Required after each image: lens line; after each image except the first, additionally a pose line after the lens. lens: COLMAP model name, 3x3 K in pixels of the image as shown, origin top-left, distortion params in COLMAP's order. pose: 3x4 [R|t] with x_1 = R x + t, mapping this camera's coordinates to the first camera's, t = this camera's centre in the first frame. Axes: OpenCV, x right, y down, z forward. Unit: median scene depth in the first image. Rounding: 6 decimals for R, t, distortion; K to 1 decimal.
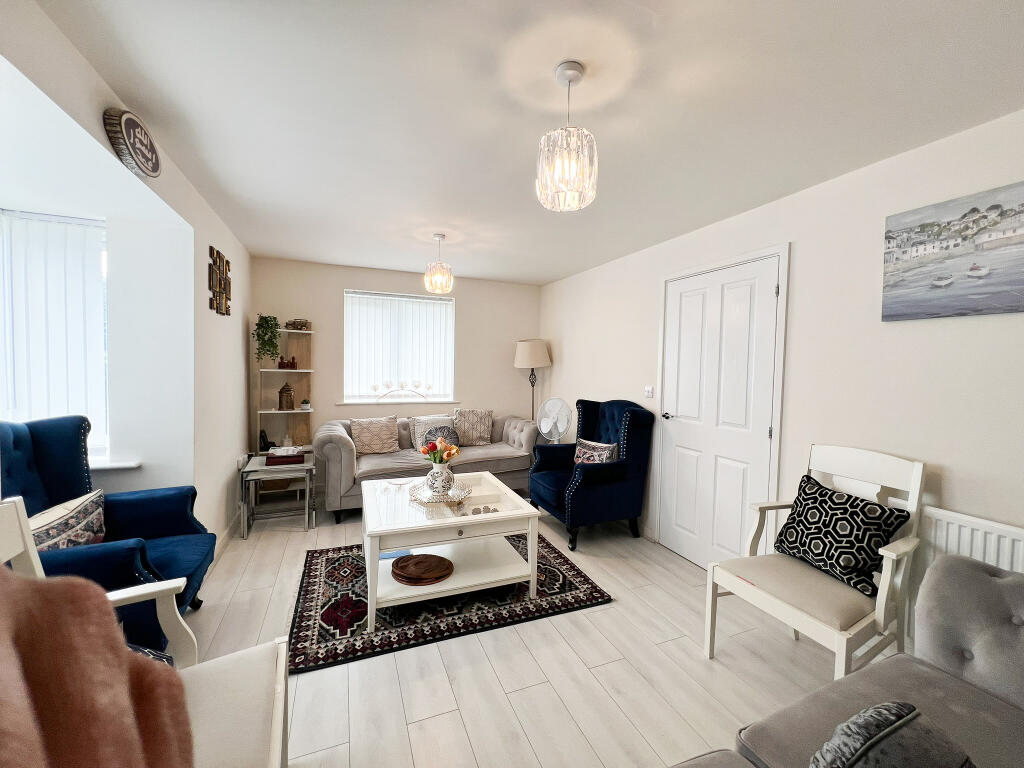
lens RADIAL K [[409.0, 0, 512.0], [0, 409.0, 384.0], [0, 0, 1]] dist [-0.000370, -0.000088]
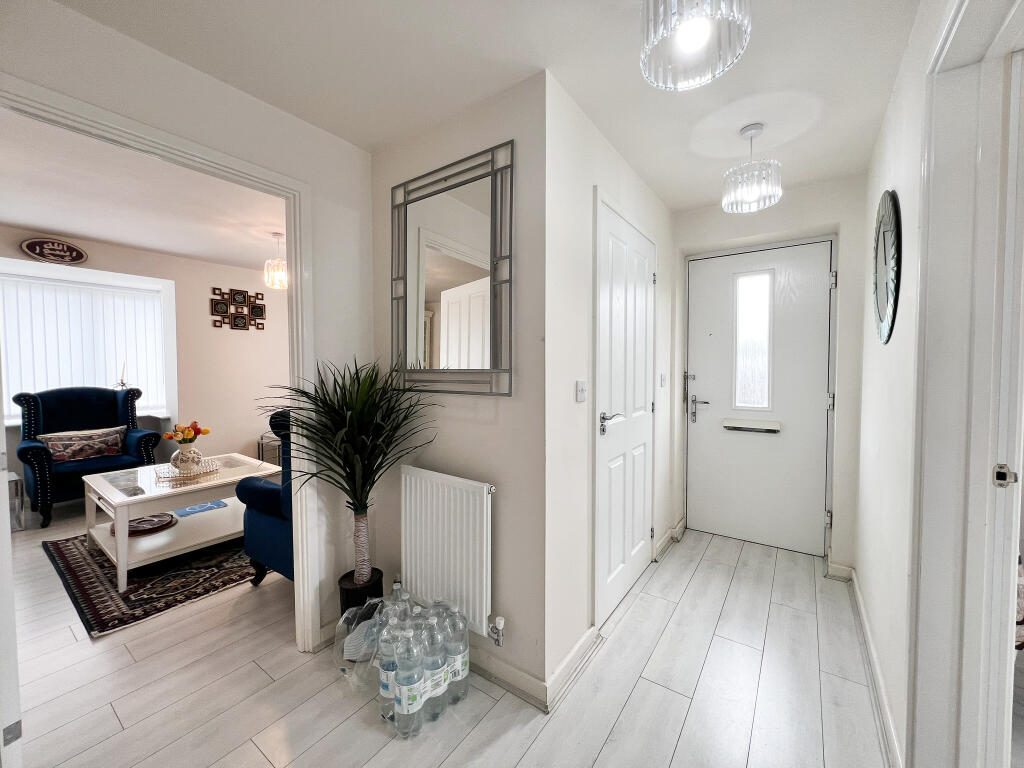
lens RADIAL K [[409.0, 0, 512.0], [0, 409.0, 384.0], [0, 0, 1]] dist [-0.000370, -0.000088]
pose [[0.524540, 0.008462, -0.851344, 1.331295], [-0.018732, 0.999823, -0.001604, 0.015397], [0.851180, 0.016789, 0.524606, 1.244340]]
